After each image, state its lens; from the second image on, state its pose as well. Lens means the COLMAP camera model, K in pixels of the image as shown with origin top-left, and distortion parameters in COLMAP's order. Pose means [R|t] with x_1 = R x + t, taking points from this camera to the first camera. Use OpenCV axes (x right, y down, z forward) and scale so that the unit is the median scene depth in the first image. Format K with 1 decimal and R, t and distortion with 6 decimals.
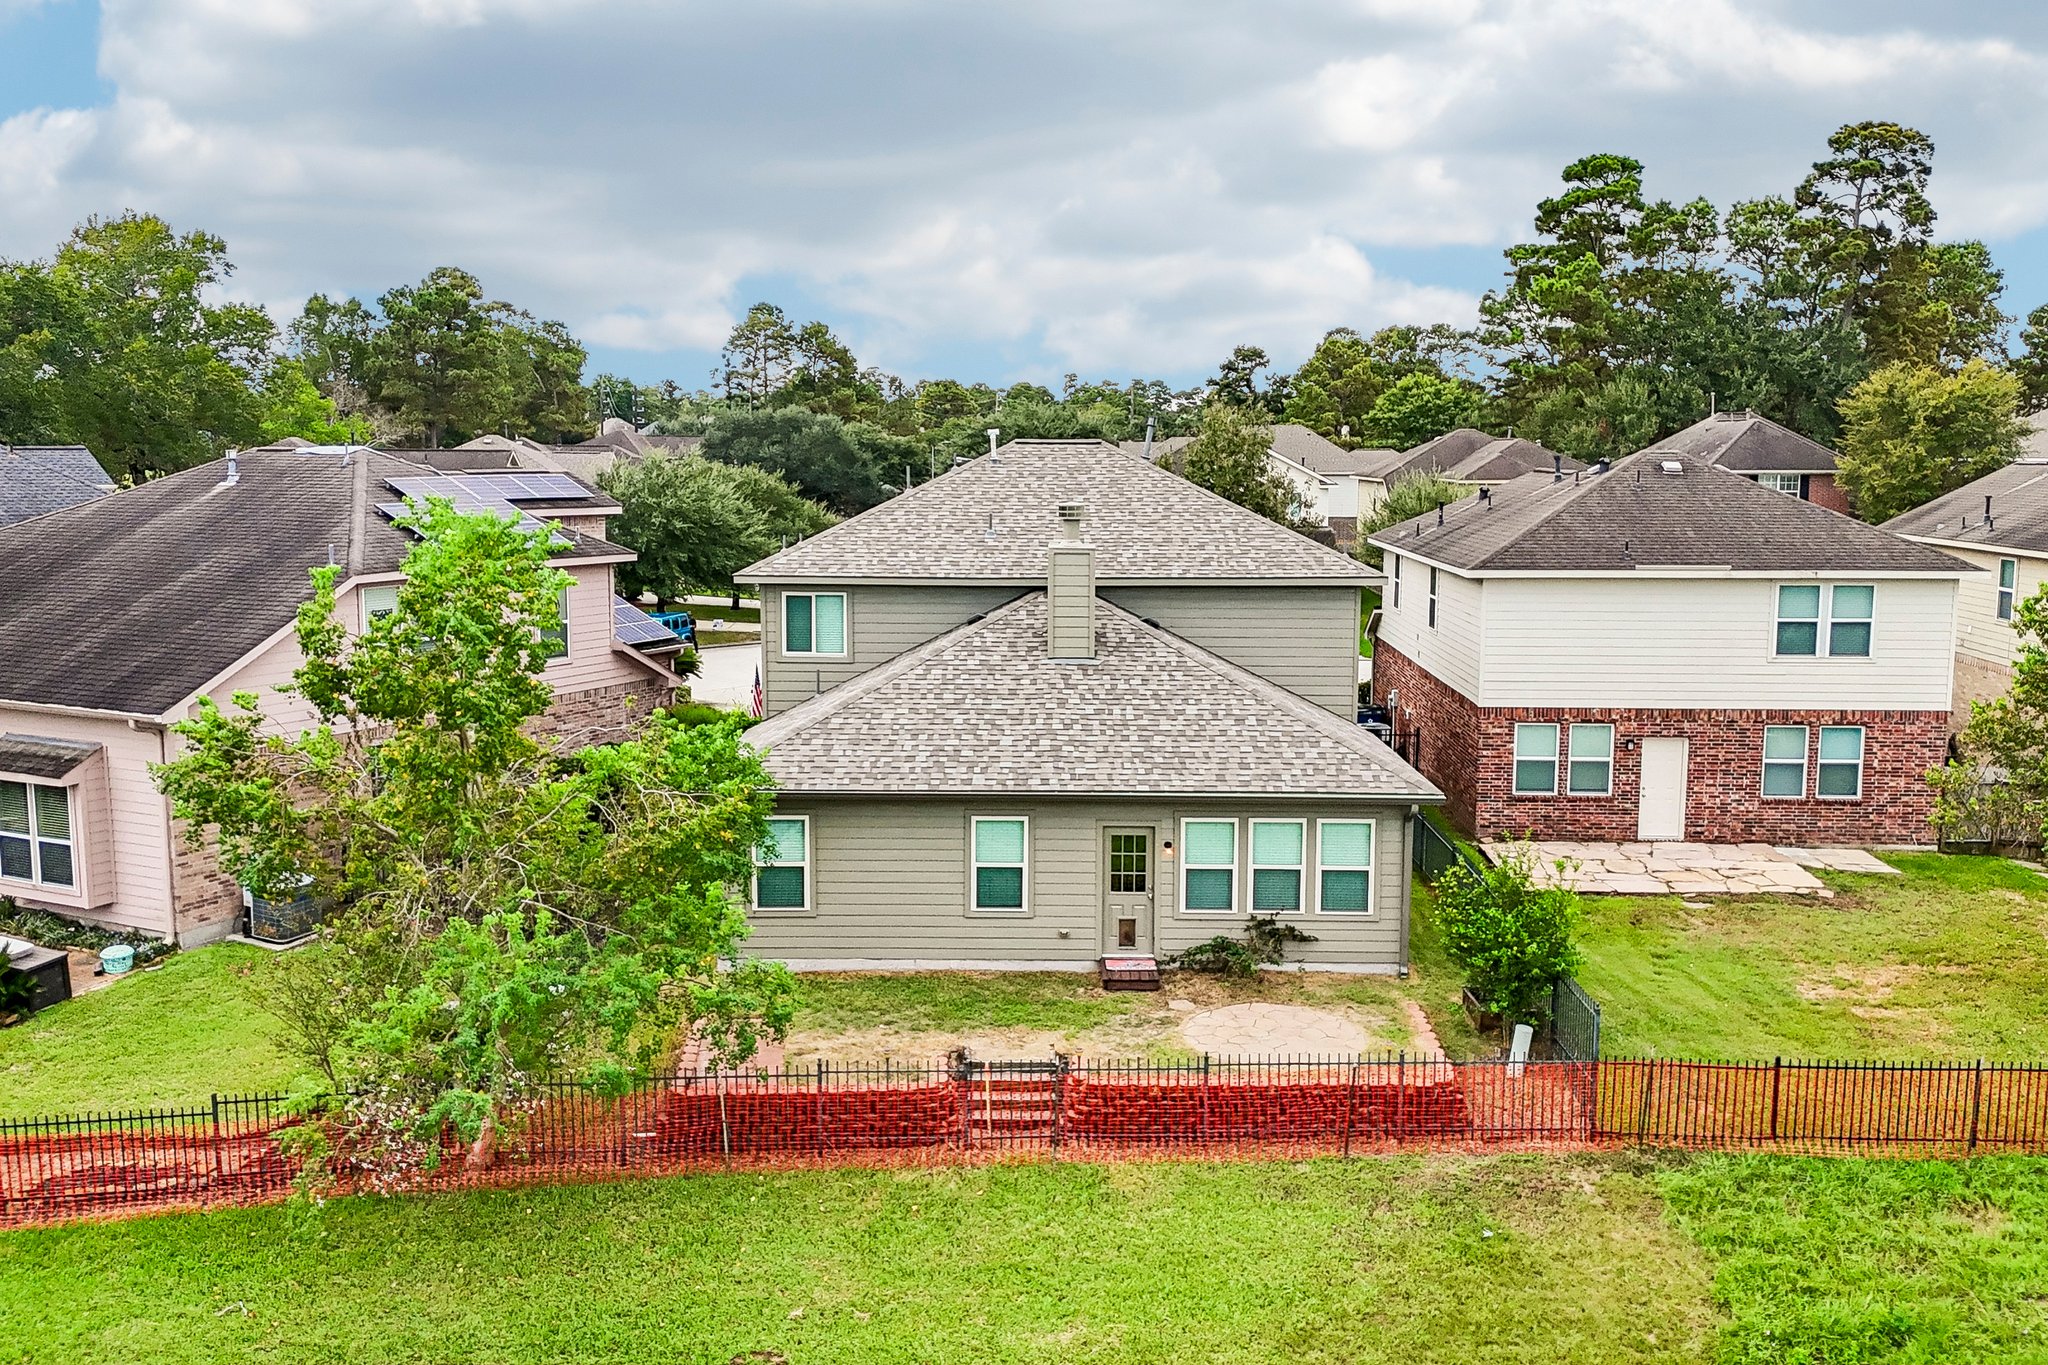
lens RADIAL K [[1784.9, 0, 1023.7], [0, 1784.9, 681.9], [0, 0, 1]] dist [0.080296, -0.083868]
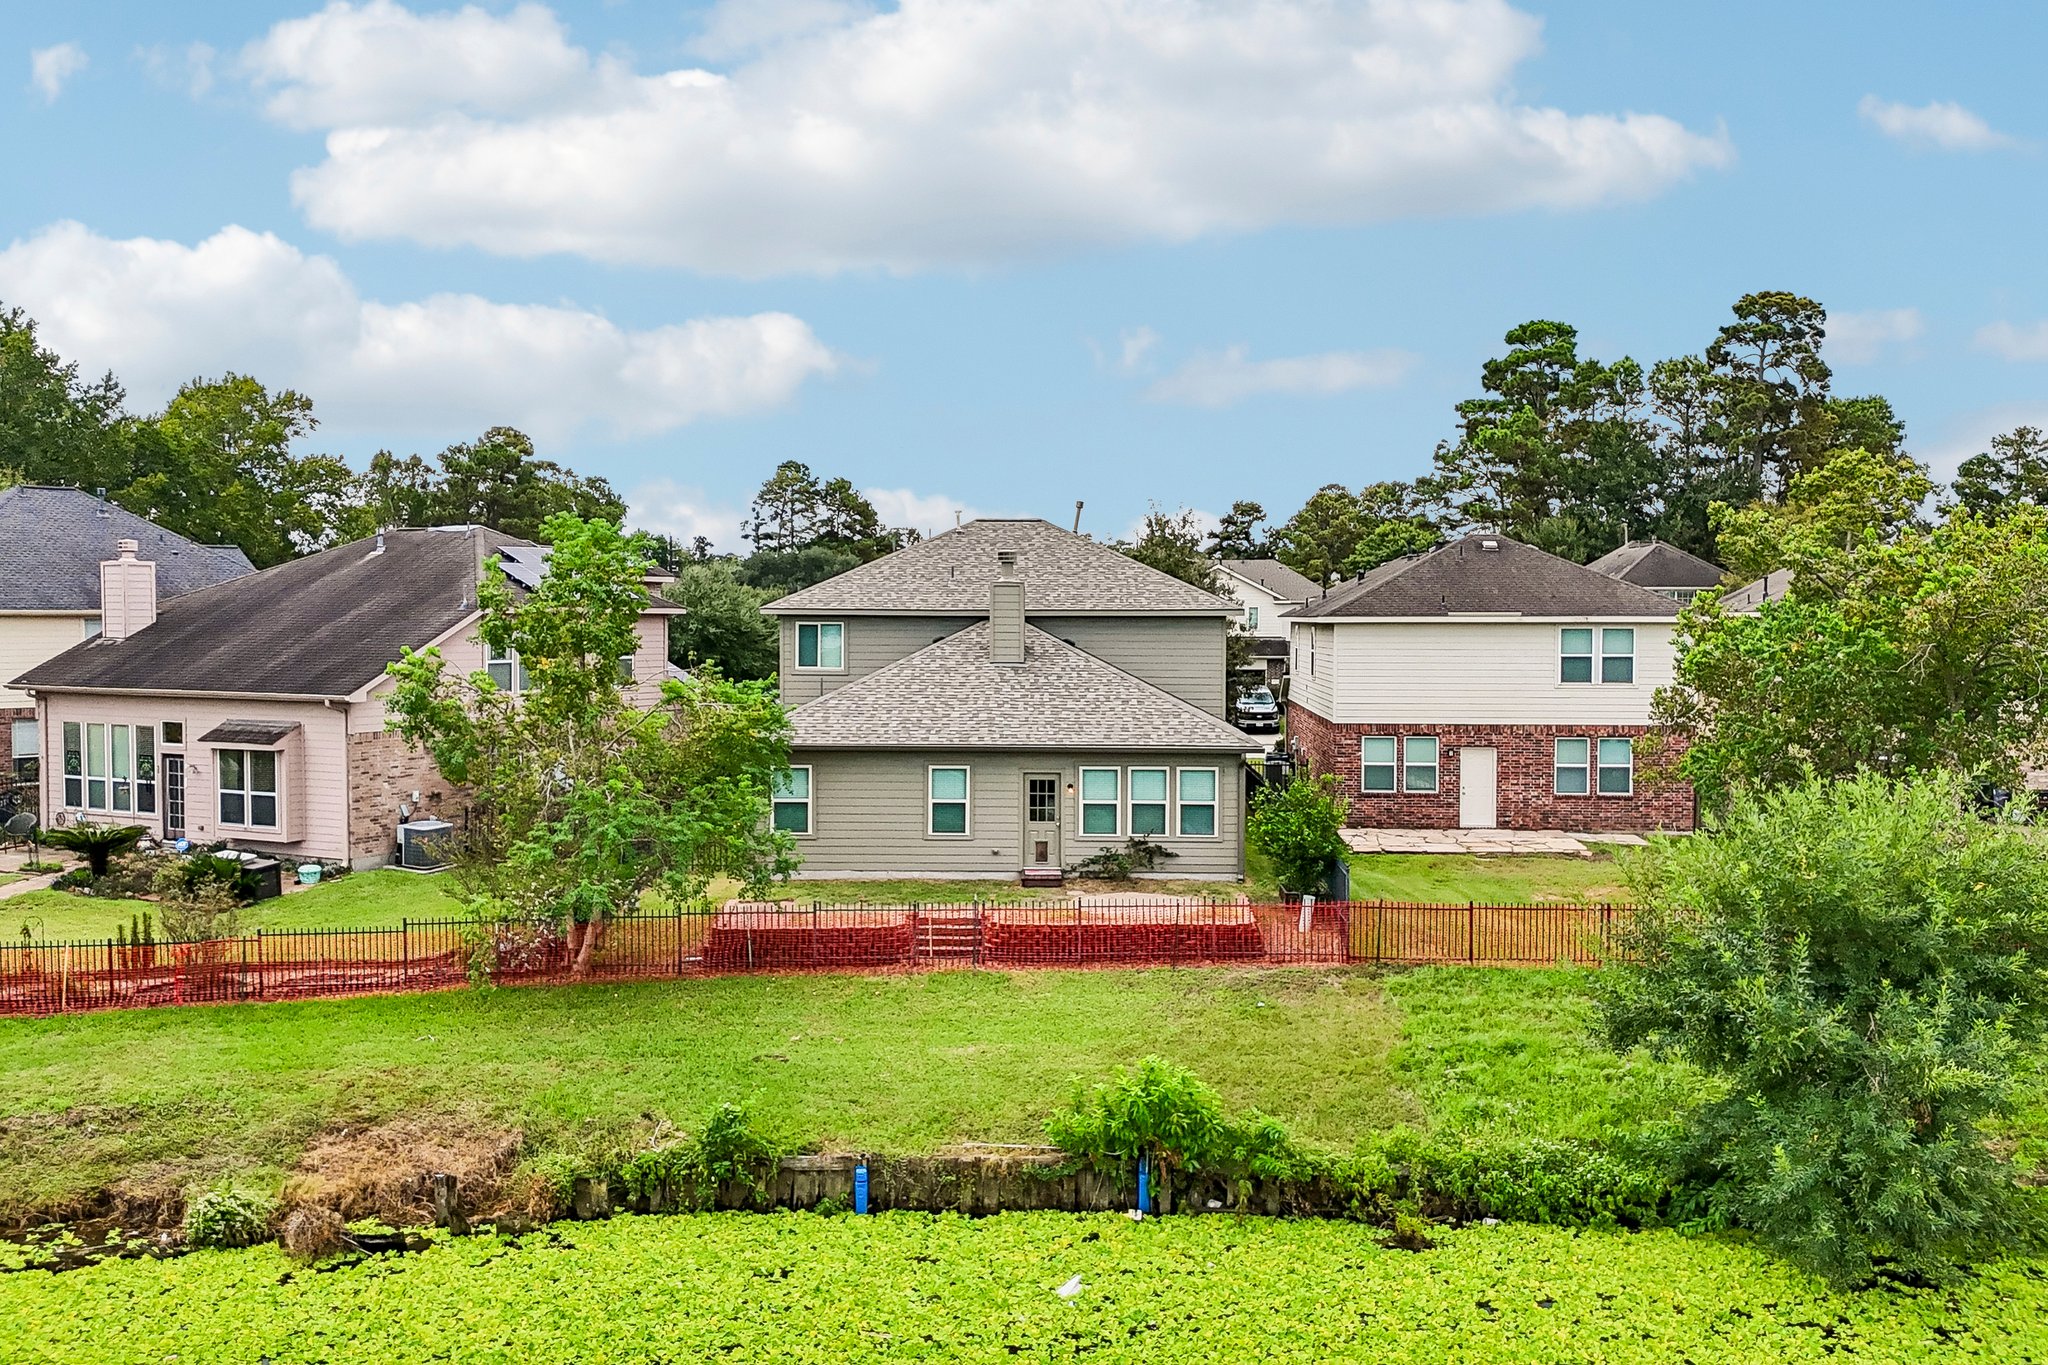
lens RADIAL K [[1782.9, 0, 1024.0], [0, 1782.9, 682.5], [0, 0, 1]] dist [0.114599, -0.193009]
pose [[0.999912, 0.000261, -0.013296, 0.058999], [-0.001478, 0.995791, -0.091647, 0.128509], [0.013216, 0.091658, 0.995703, -0.361073]]
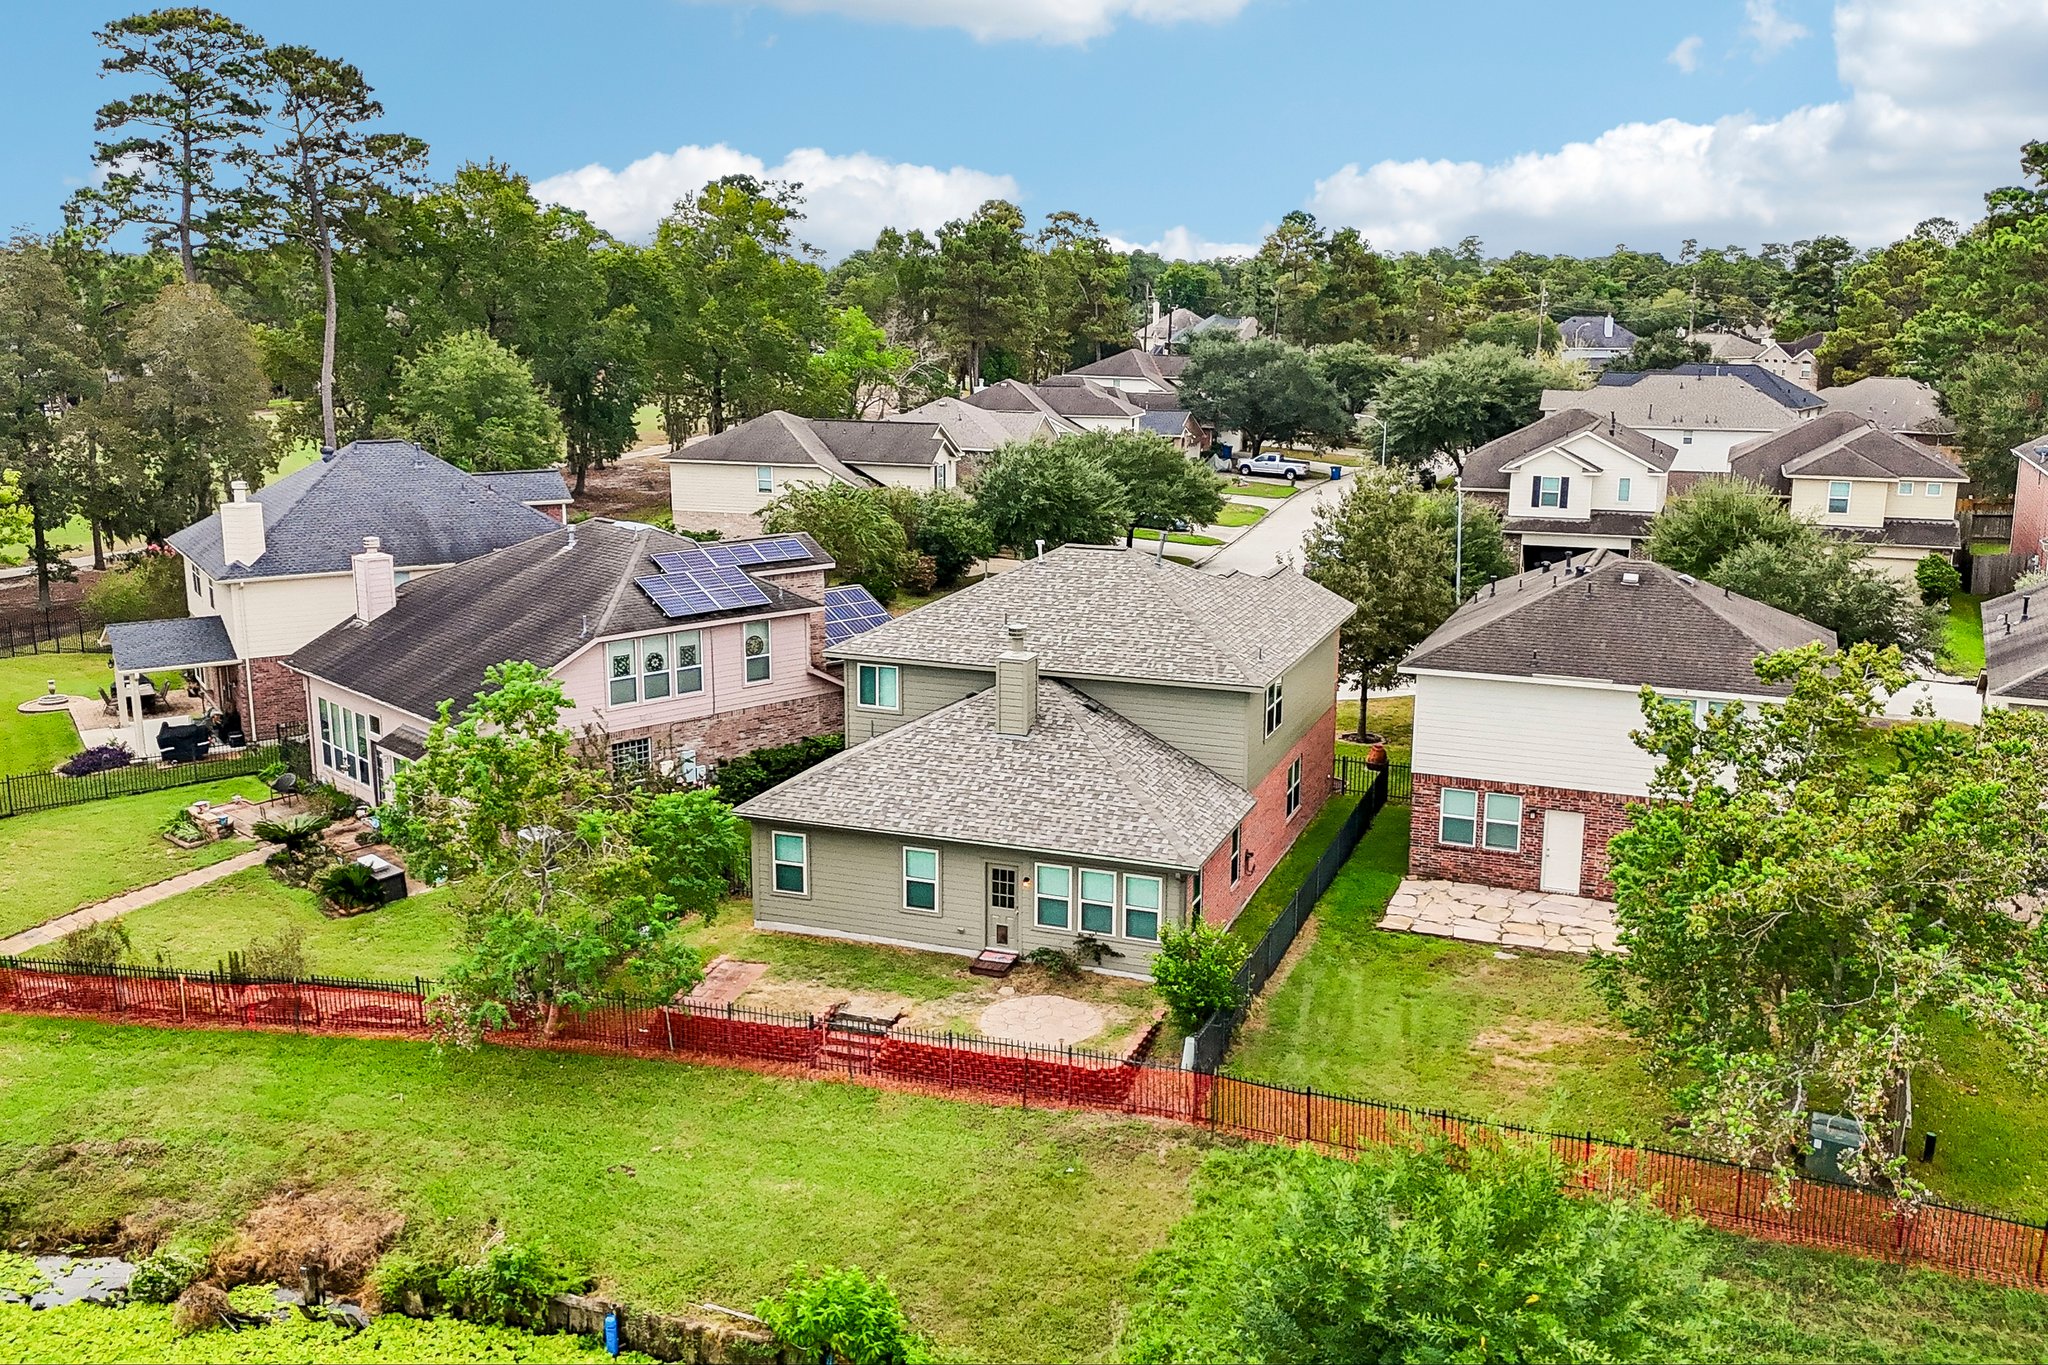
lens RADIAL K [[1782.9, 0, 1024.0], [0, 1782.9, 682.5], [0, 0, 1]] dist [0.114599, -0.193009]
pose [[0.938312, 0.074581, -0.337651, 0.520294], [-0.045964, 0.994699, 0.091980, -0.188616], [0.342721, -0.070786, 0.936767, -0.329379]]
